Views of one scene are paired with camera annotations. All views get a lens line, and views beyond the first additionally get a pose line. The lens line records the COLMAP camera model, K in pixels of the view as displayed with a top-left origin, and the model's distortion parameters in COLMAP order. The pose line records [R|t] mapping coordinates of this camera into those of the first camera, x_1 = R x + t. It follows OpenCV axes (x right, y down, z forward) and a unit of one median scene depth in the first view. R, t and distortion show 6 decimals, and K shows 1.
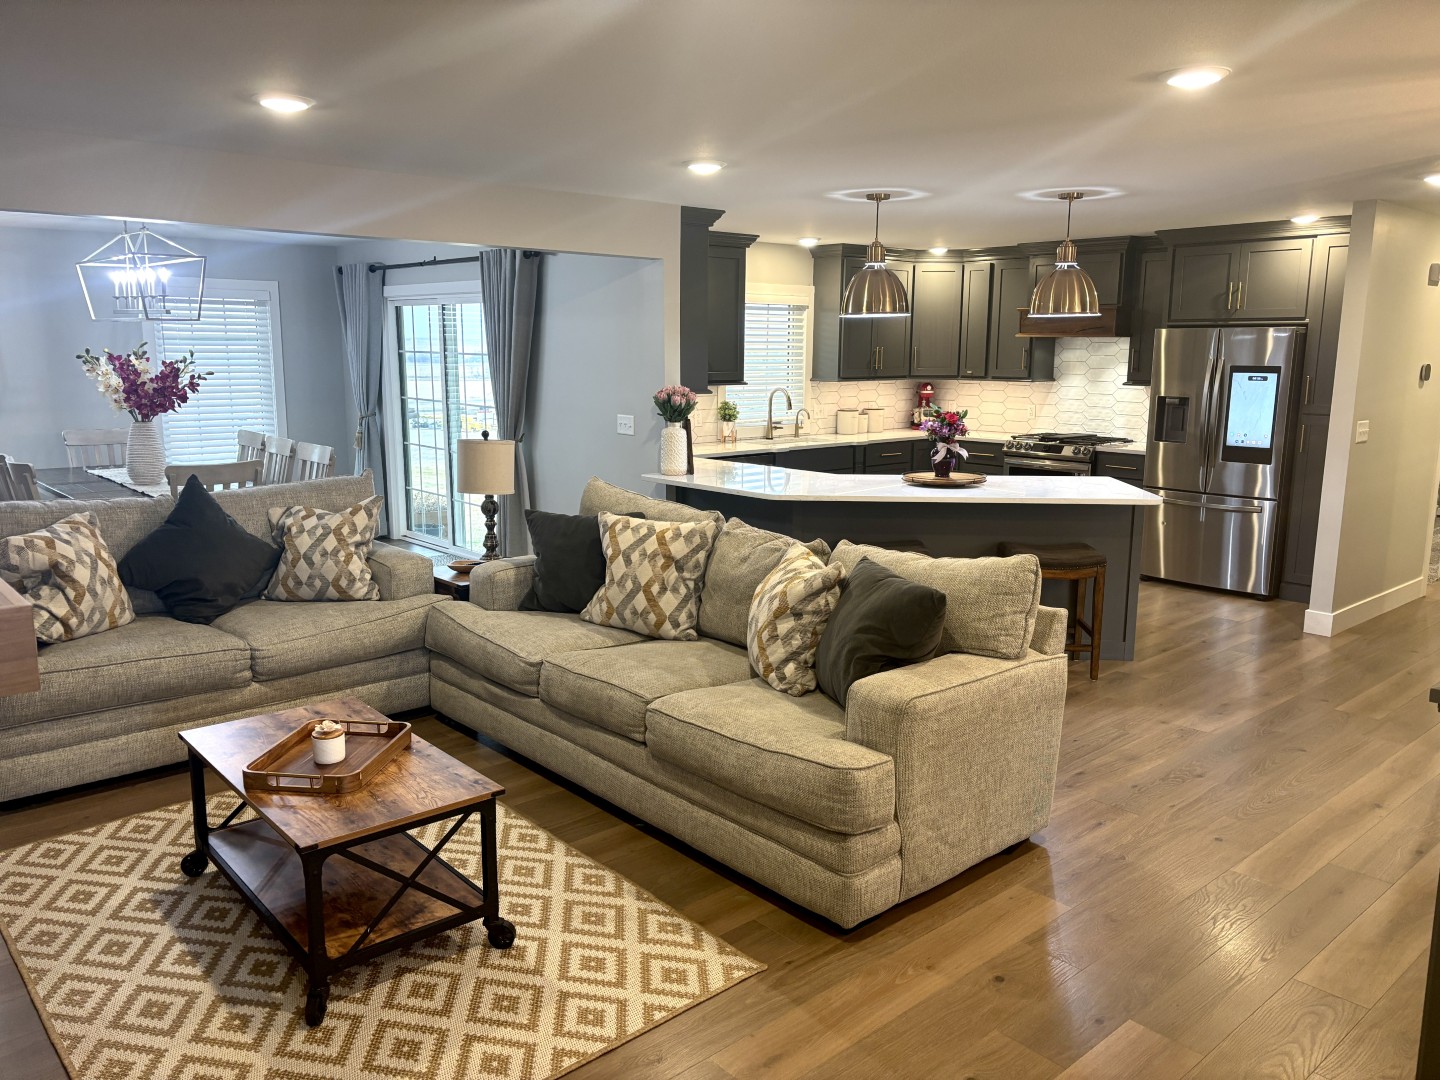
lens RADIAL K [[1083.6, 0, 707.8], [0, 1083.6, 537.2], [0, 0, 1]] dist [0.003208, 0.000514]
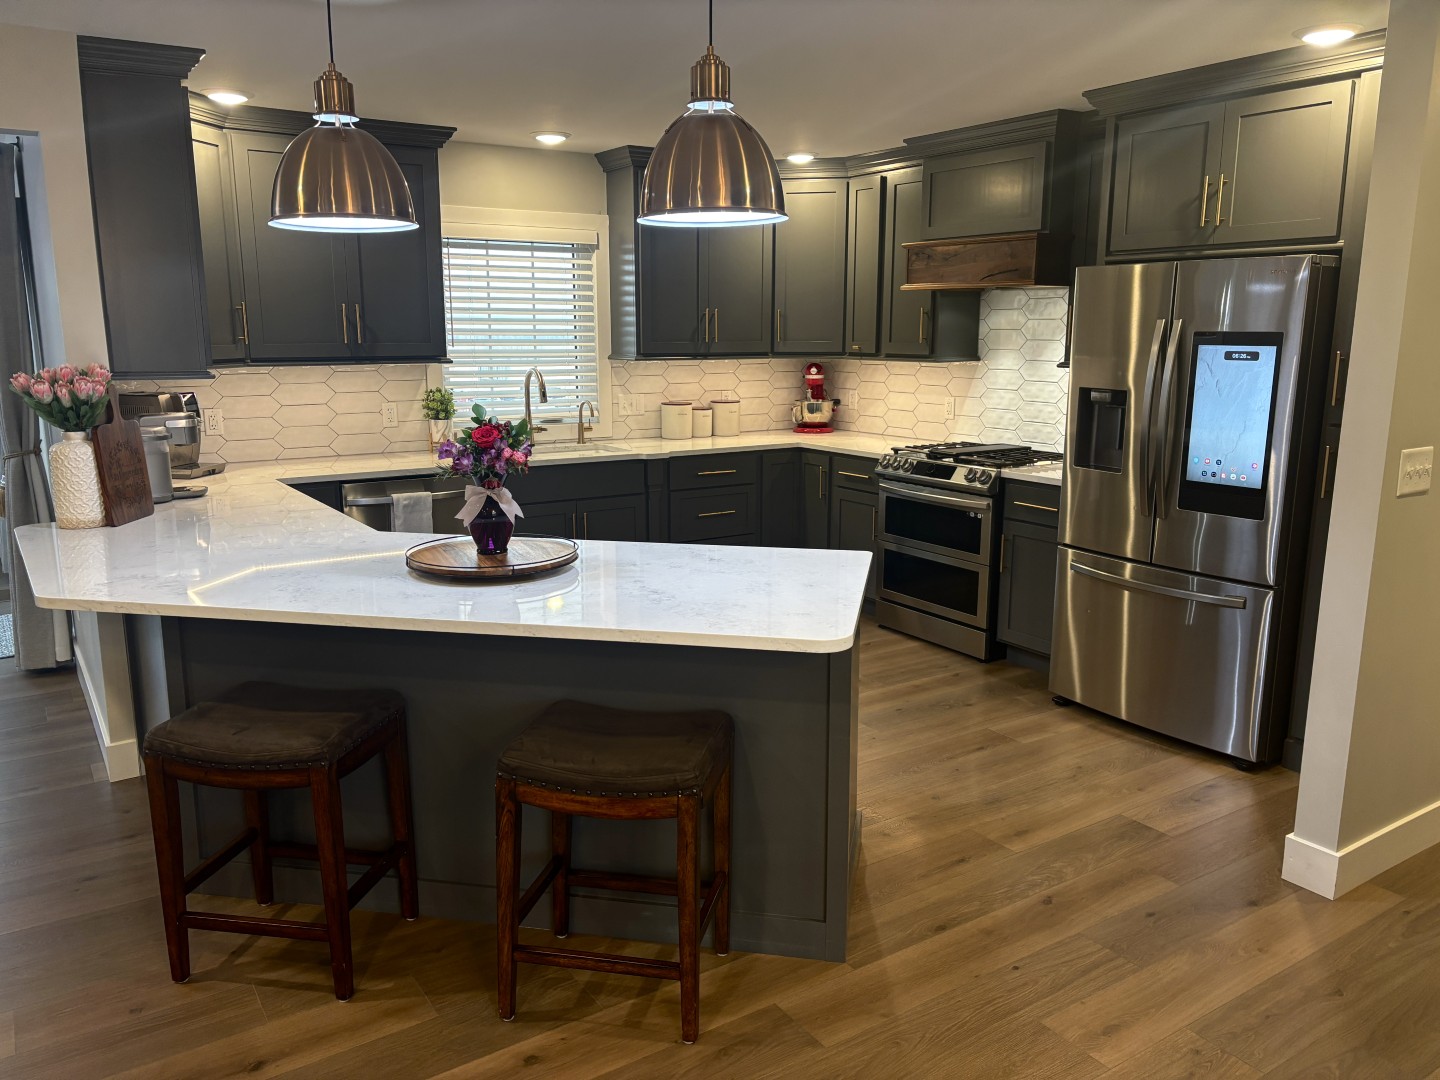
lens RADIAL K [[1091.0, 0, 720.0], [0, 1091.0, 540.0], [0, 0, 1]] dist [0.008735, -0.002976]
pose [[0.991524, 0.024775, -0.127542, 0.277042], [-0.022304, 0.999536, 0.020764, -0.053140], [0.127997, -0.017744, 0.991616, 0.374241]]
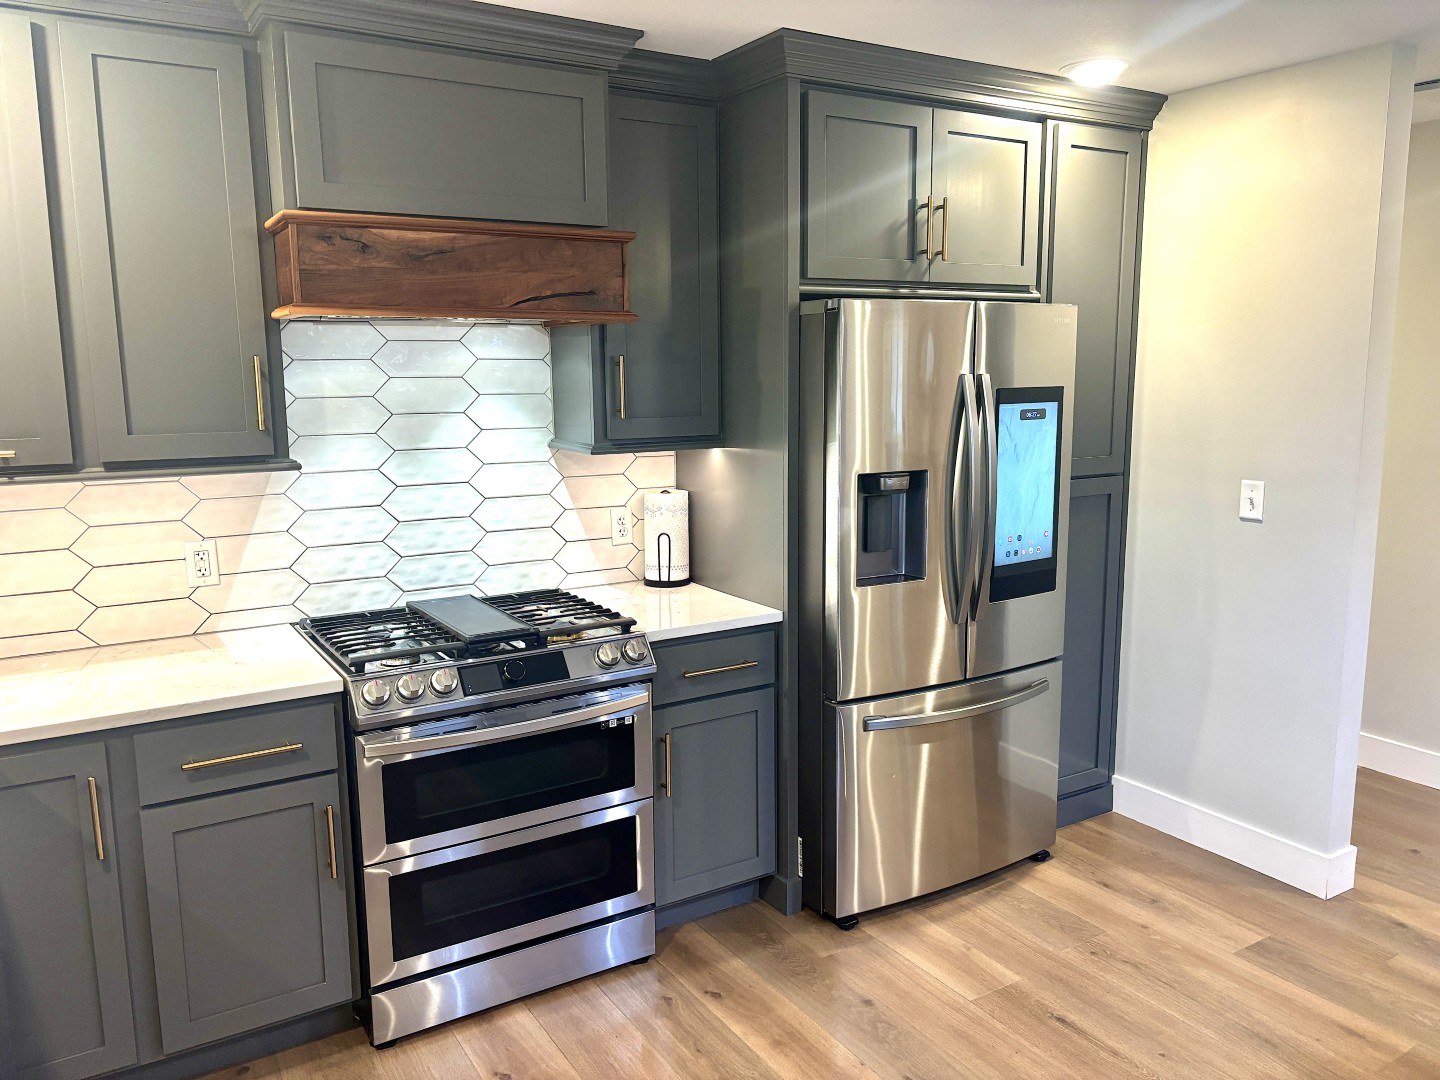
lens RADIAL K [[1091.0, 0, 720.0], [0, 1091.0, 540.0], [0, 0, 1]] dist [0.008735, -0.002976]
pose [[0.162499, -0.158199, 0.973944, 0.021695], [0.183165, 0.974744, 0.127769, -0.151179], [-0.969559, 0.157630, 0.187371, 0.892251]]
